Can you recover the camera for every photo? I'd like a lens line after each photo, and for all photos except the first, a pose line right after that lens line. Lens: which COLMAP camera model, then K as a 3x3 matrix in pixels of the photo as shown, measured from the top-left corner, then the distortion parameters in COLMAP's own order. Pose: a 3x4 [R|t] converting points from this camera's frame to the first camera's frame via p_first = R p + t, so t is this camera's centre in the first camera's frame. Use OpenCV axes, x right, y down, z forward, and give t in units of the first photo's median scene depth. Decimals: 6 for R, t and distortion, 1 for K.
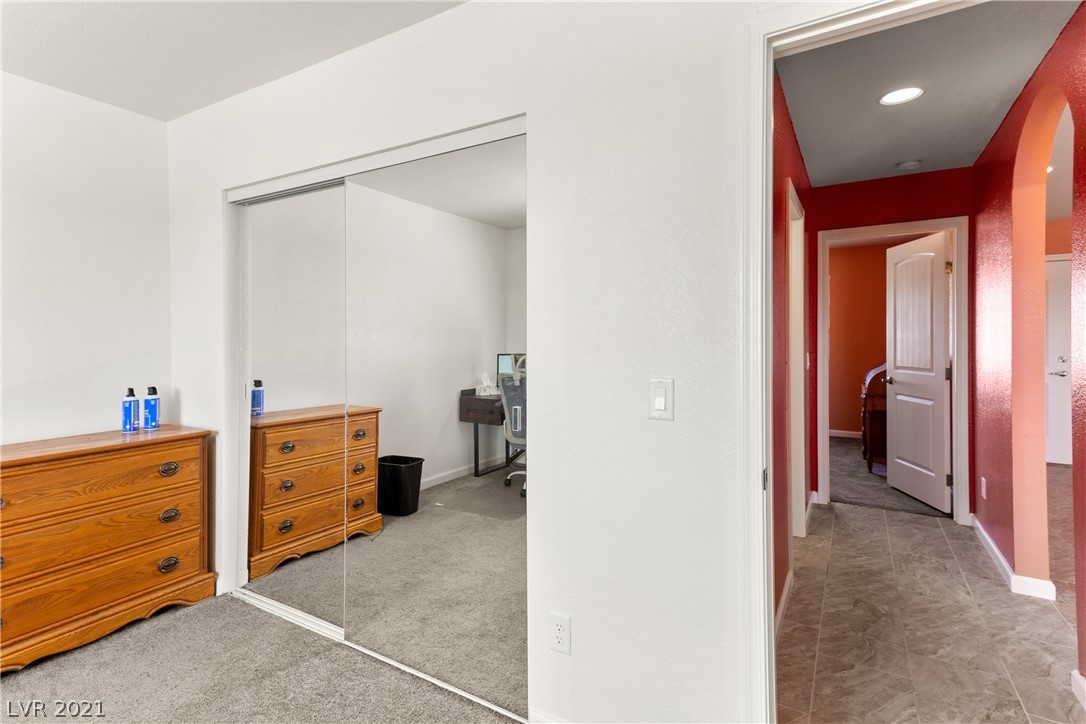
lens RADIAL K [[525.3, 0, 544.5], [0, 525.3, 361.9], [0, 0, 1]] dist [0.030735, 0.001288]
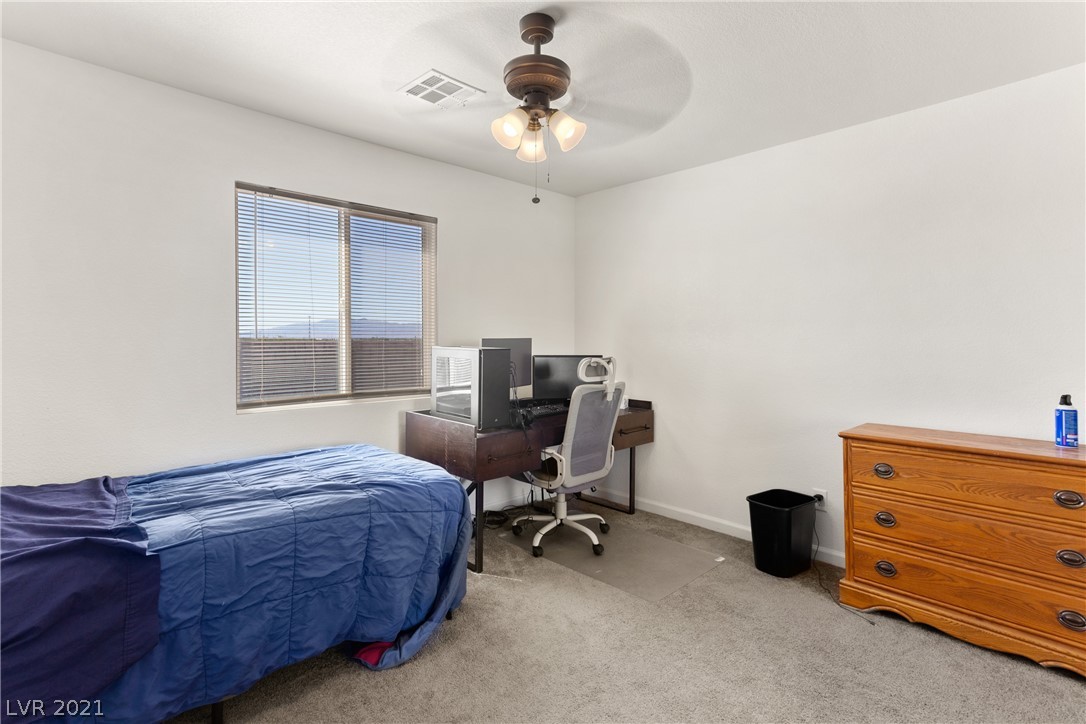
lens RADIAL K [[517.0, 0, 540.7], [0, 517.0, 349.8], [0, 0, 1]] dist [0.025303, 0.000844]
pose [[-0.255953, 0.027513, -0.966298, 0.283943], [-0.041856, 0.998342, 0.039513, -0.023586], [0.965783, 0.050558, -0.254377, 0.456843]]
